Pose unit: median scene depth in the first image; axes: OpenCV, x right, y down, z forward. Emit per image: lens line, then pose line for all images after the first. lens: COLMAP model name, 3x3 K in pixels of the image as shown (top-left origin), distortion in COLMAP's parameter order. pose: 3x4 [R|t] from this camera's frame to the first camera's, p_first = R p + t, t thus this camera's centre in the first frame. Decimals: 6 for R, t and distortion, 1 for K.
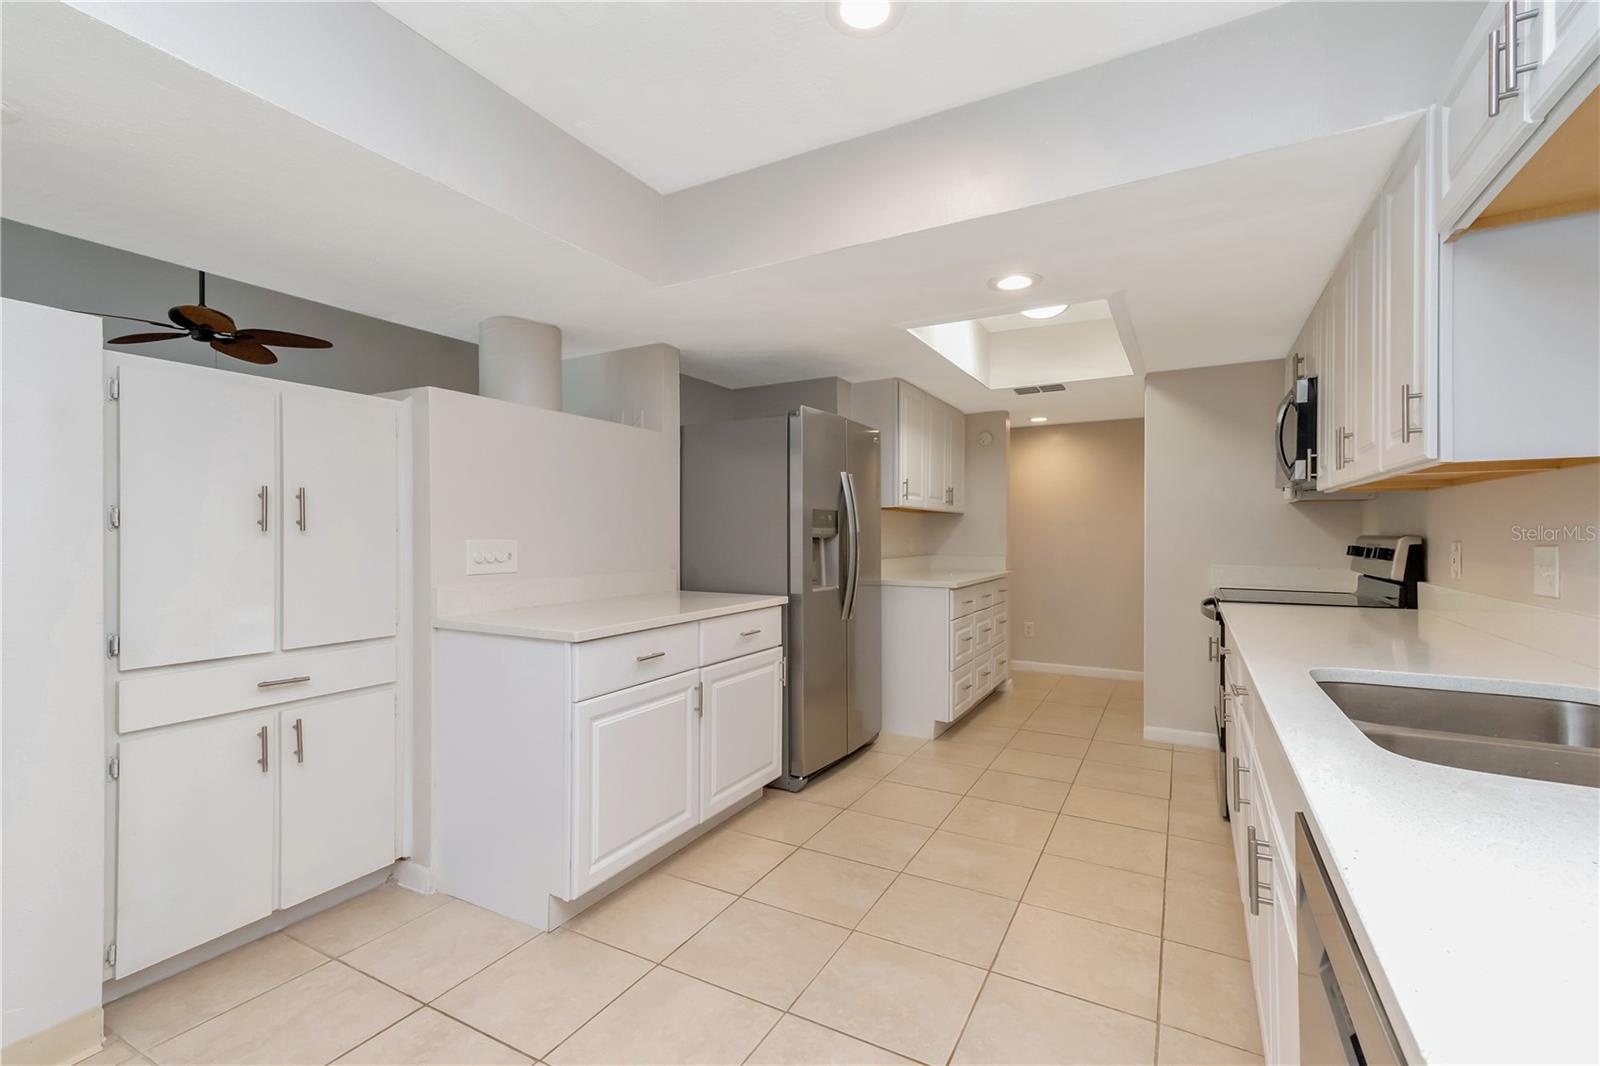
lens RADIAL K [[702.4, 0, 803.7], [0, 702.4, 533.4], [0, 0, 1]] dist [0.018807, -0.000116]
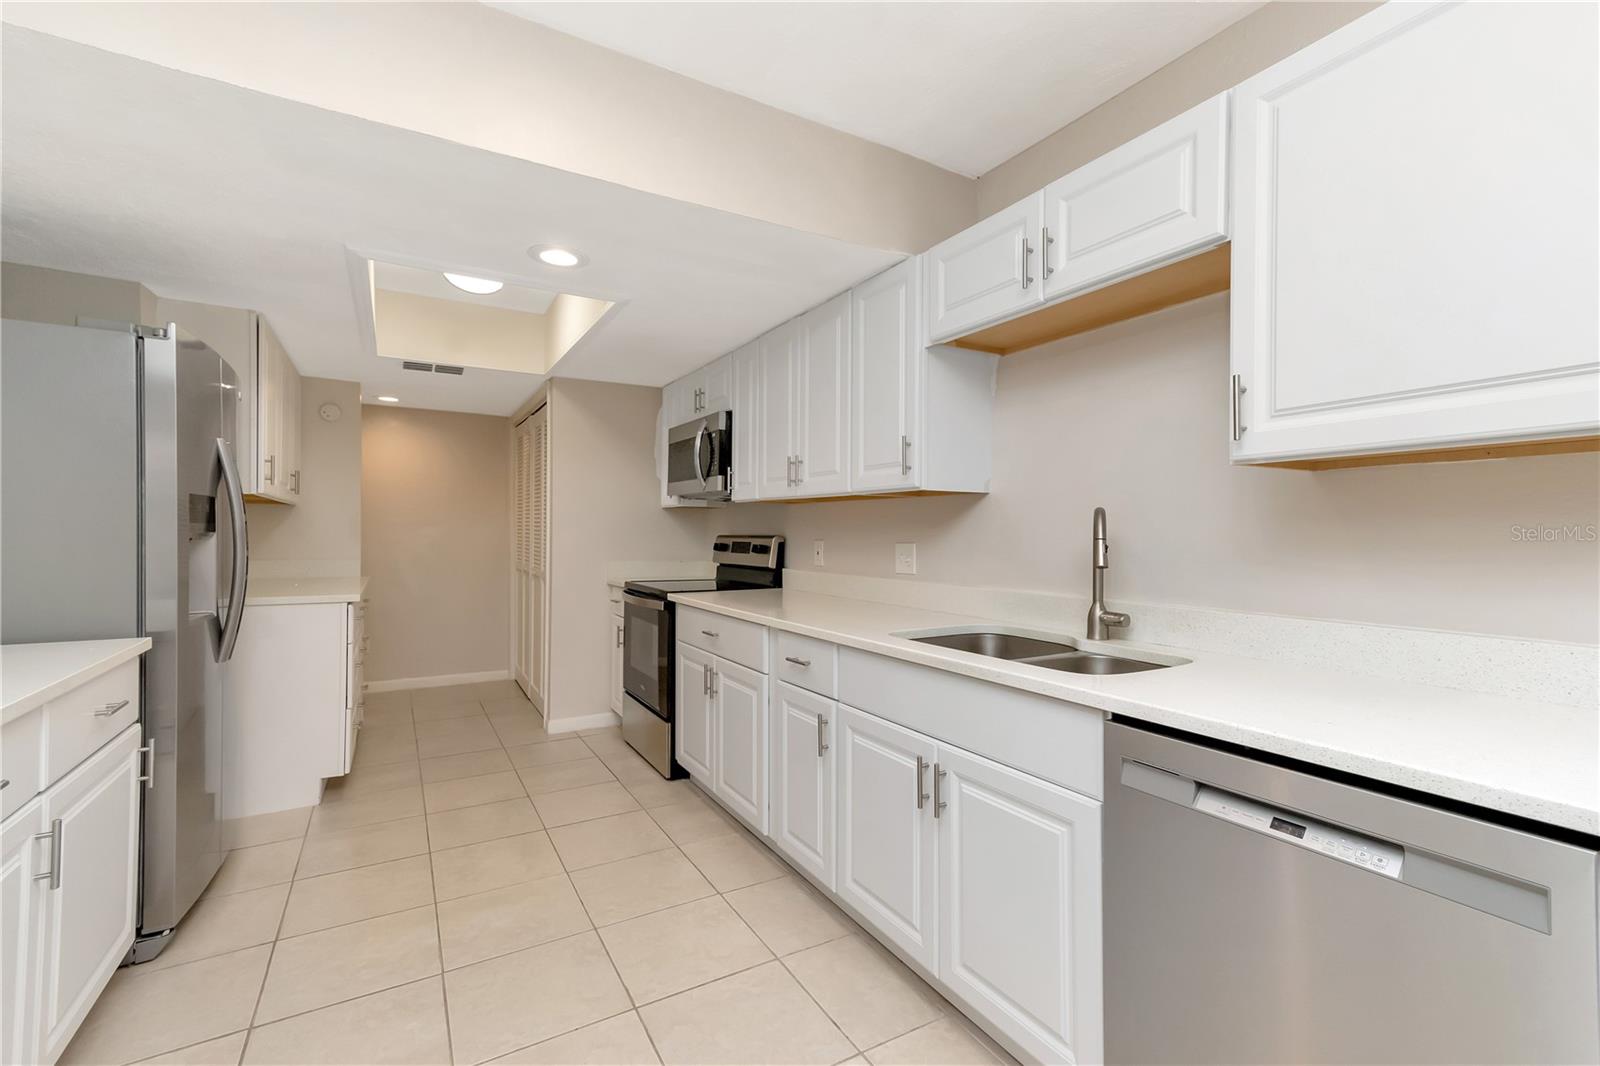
lens RADIAL K [[702.4, 0, 803.7], [0, 702.4, 533.4], [0, 0, 1]] dist [0.018807, -0.000116]
pose [[0.516174, 0.001541, 0.856482, -0.288027], [-0.006253, 0.999979, 0.001969, -0.004109], [-0.856461, -0.006372, 0.516173, 0.231855]]
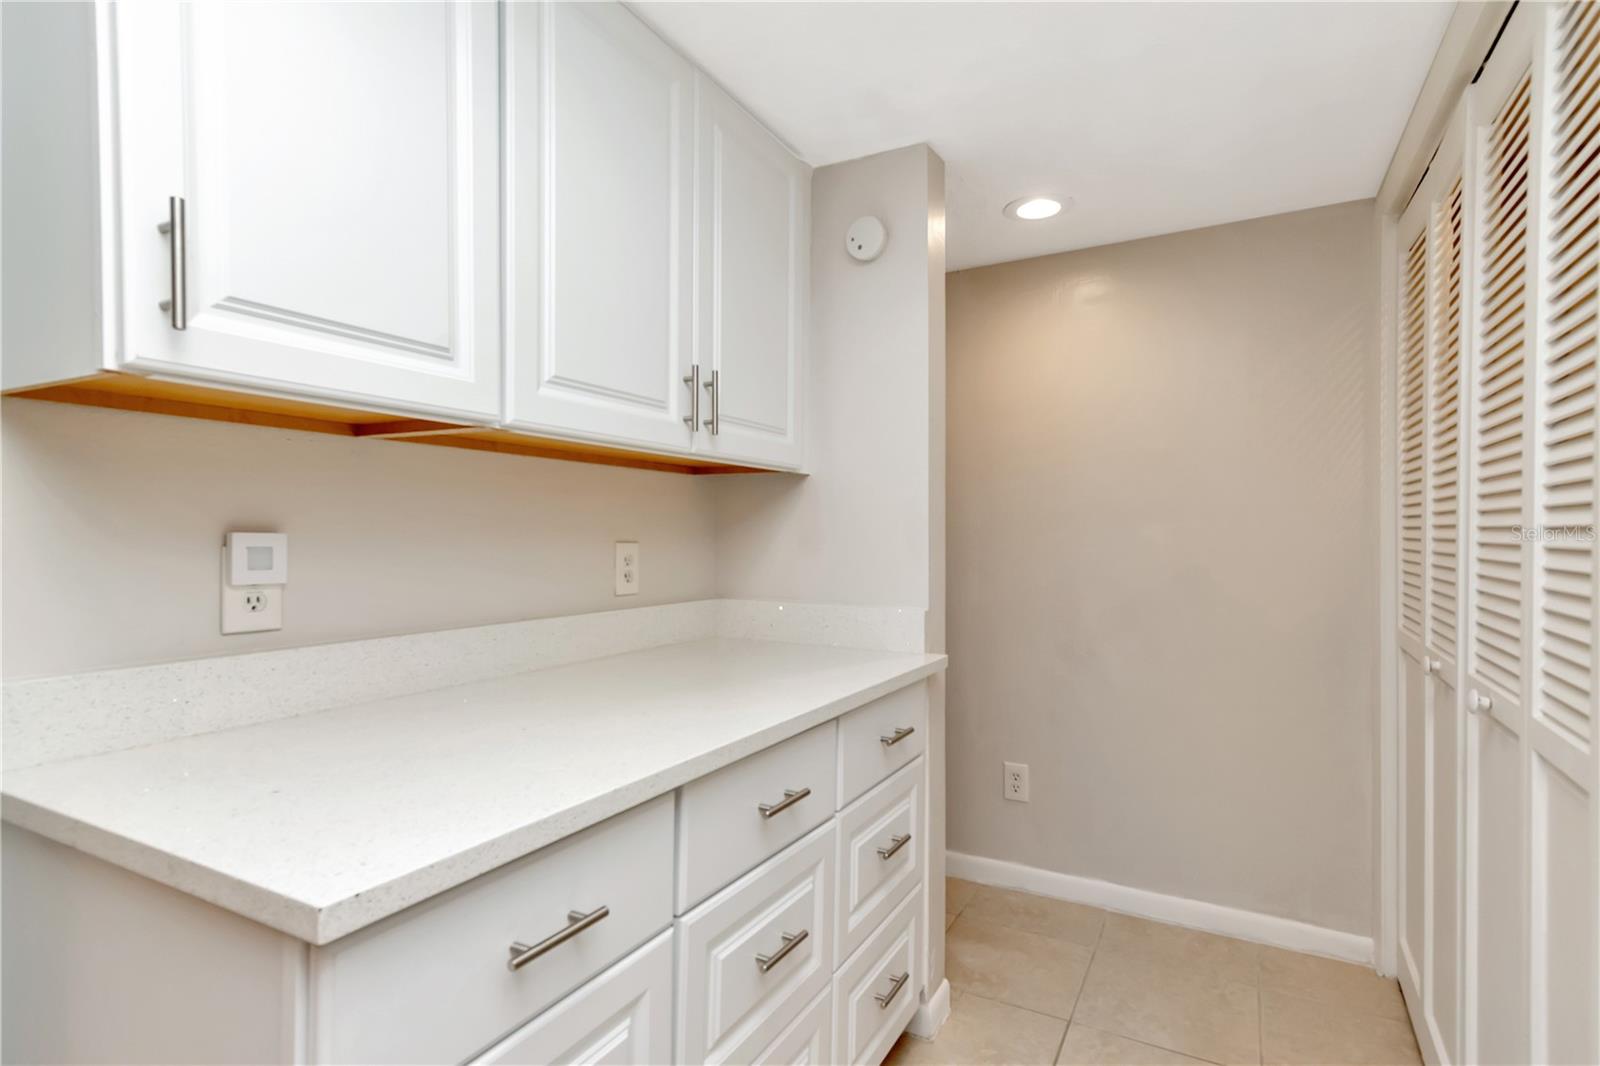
lens RADIAL K [[826.4, 0, 802.3], [0, 826.4, 542.6], [0, 0, 1]] dist [-0.002071, -0.000290]
pose [[0.999967, 0.001634, 0.007992, 0.429956], [-0.001732, 0.999923, 0.012310, -0.002667], [-0.007972, -0.012323, 0.999892, 1.188059]]
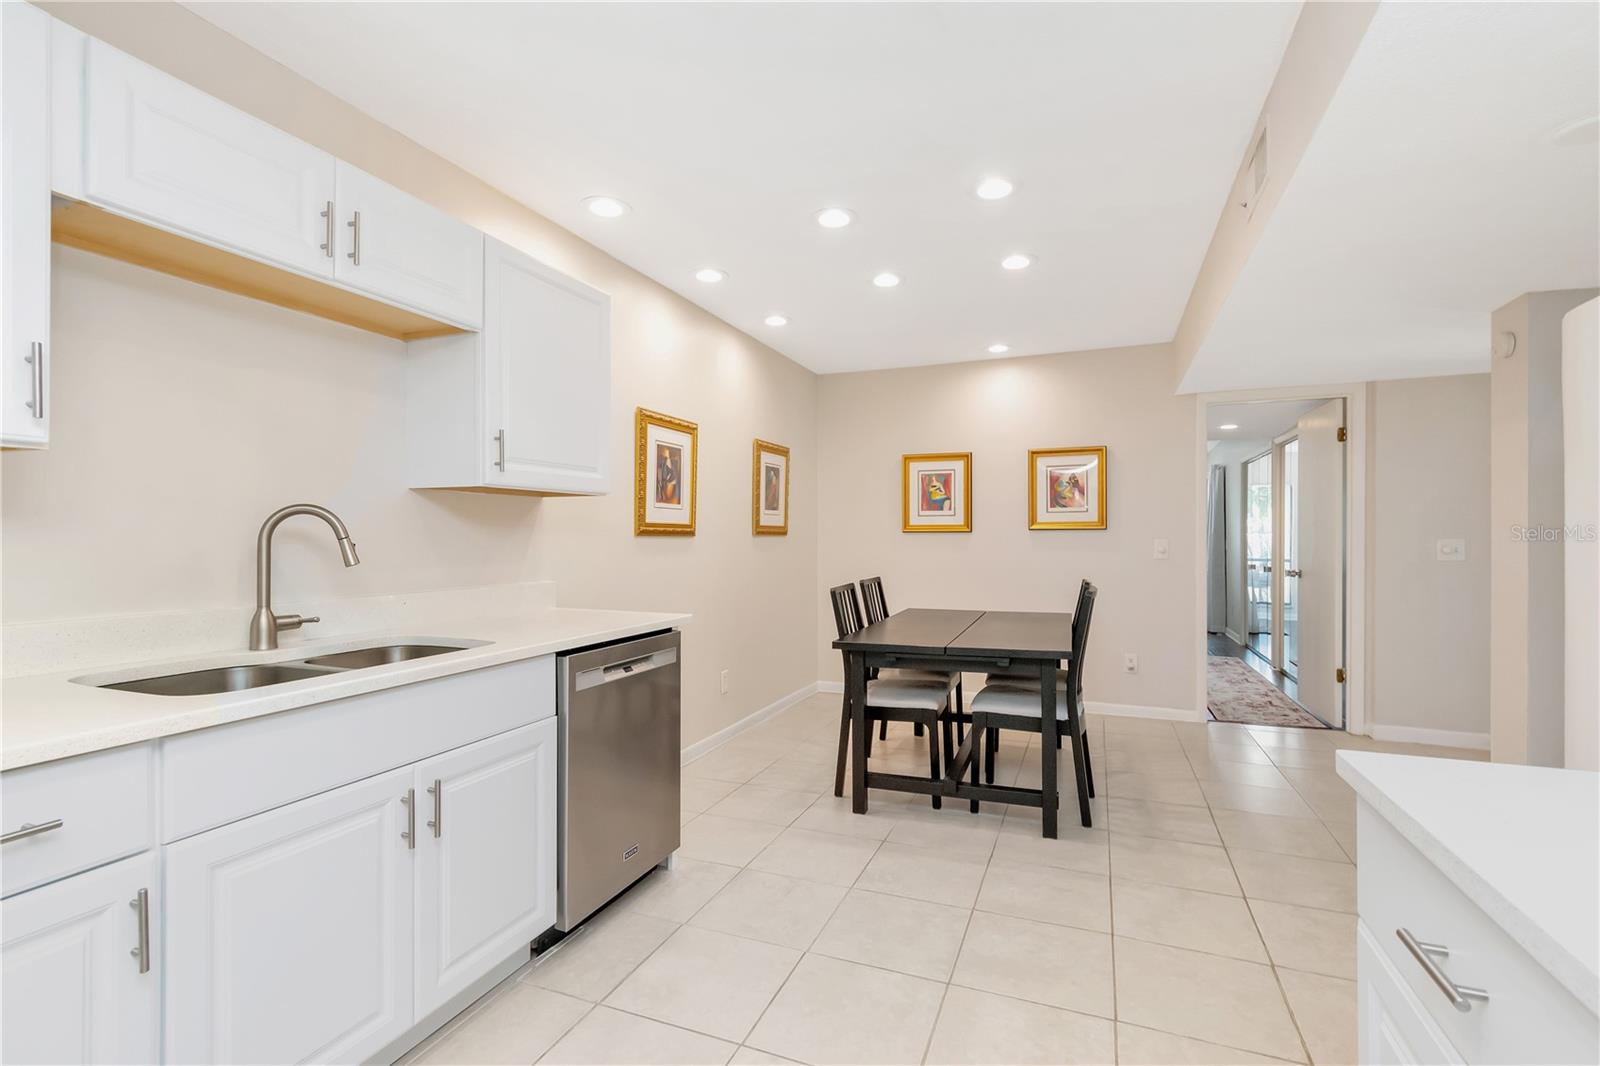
lens RADIAL K [[718.3, 0, 805.0], [0, 718.3, 539.0], [0, 0, 1]] dist [-0.002925, -0.000107]
pose [[-0.993527, 0.000320, -0.113596, 0.057256], [0.000320, 1.000000, 0.000022, 0.002331], [0.113596, -0.000014, -0.993527, 1.034026]]
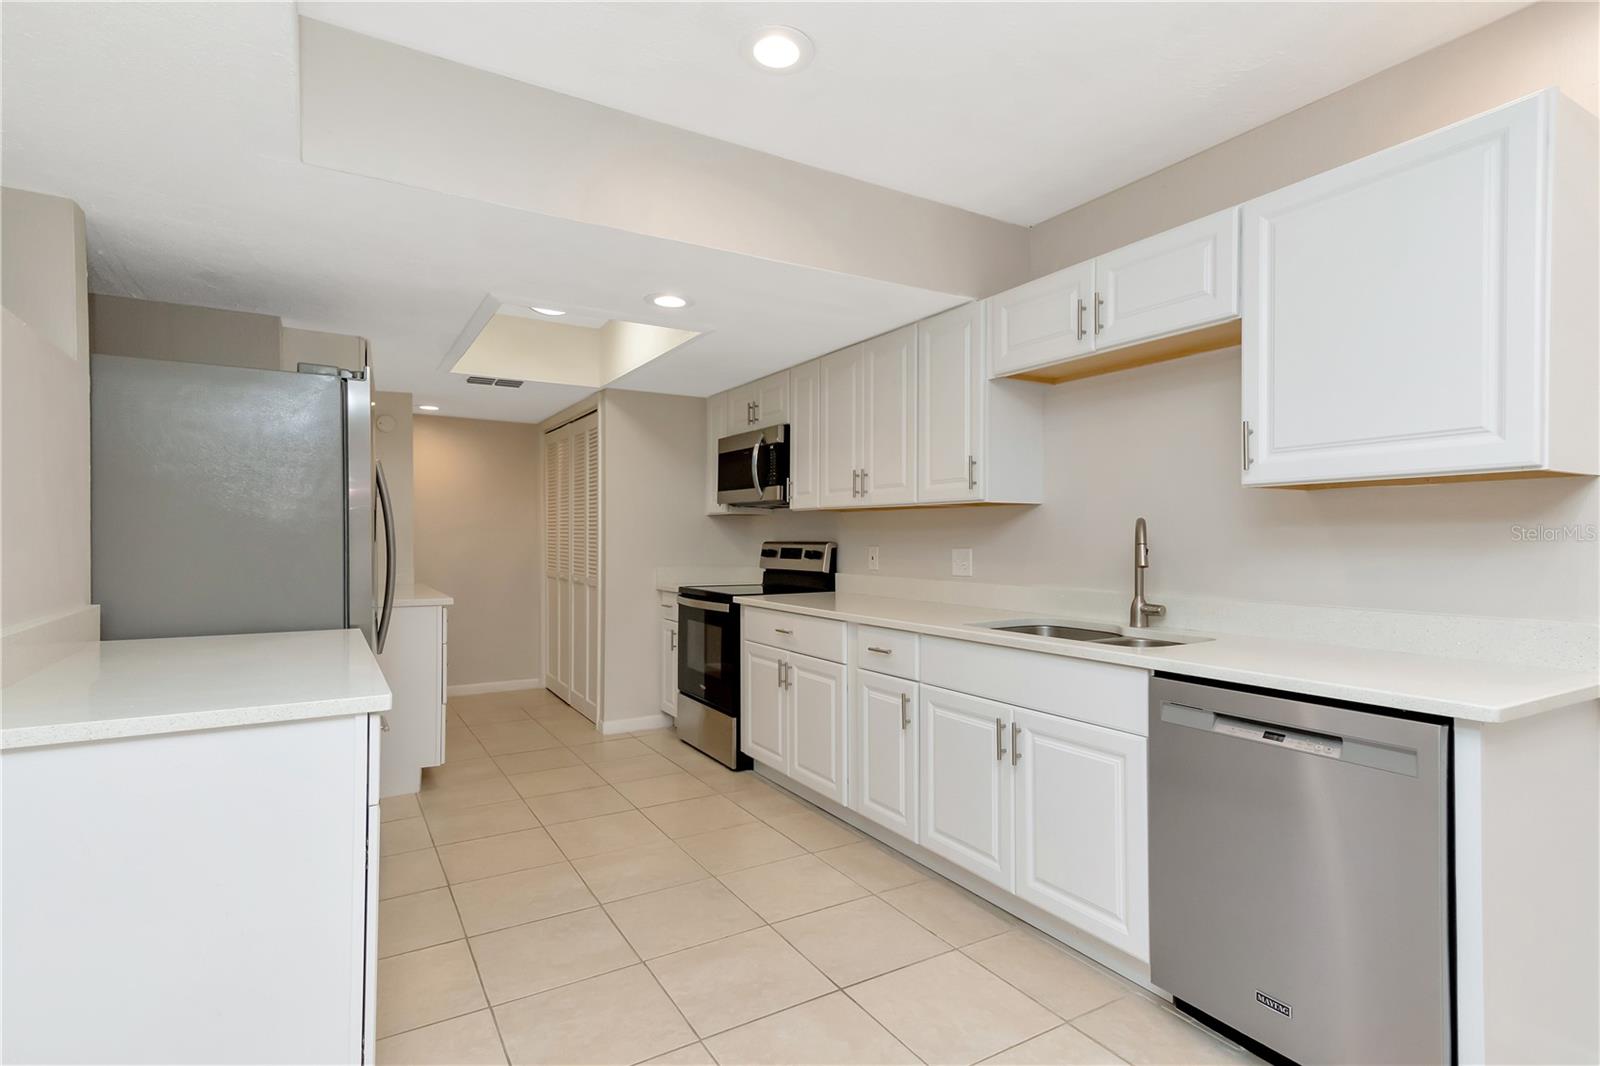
lens RADIAL K [[794.3, 0, 803.9], [0, 794.3, 541.3], [0, 0, 1]] dist [0.027753, 0.000149]
pose [[0.503951, -0.003802, 0.863724, -0.565637], [-0.001620, 0.999984, 0.005347, -0.006431], [-0.863731, -0.004094, 0.503937, 0.207588]]
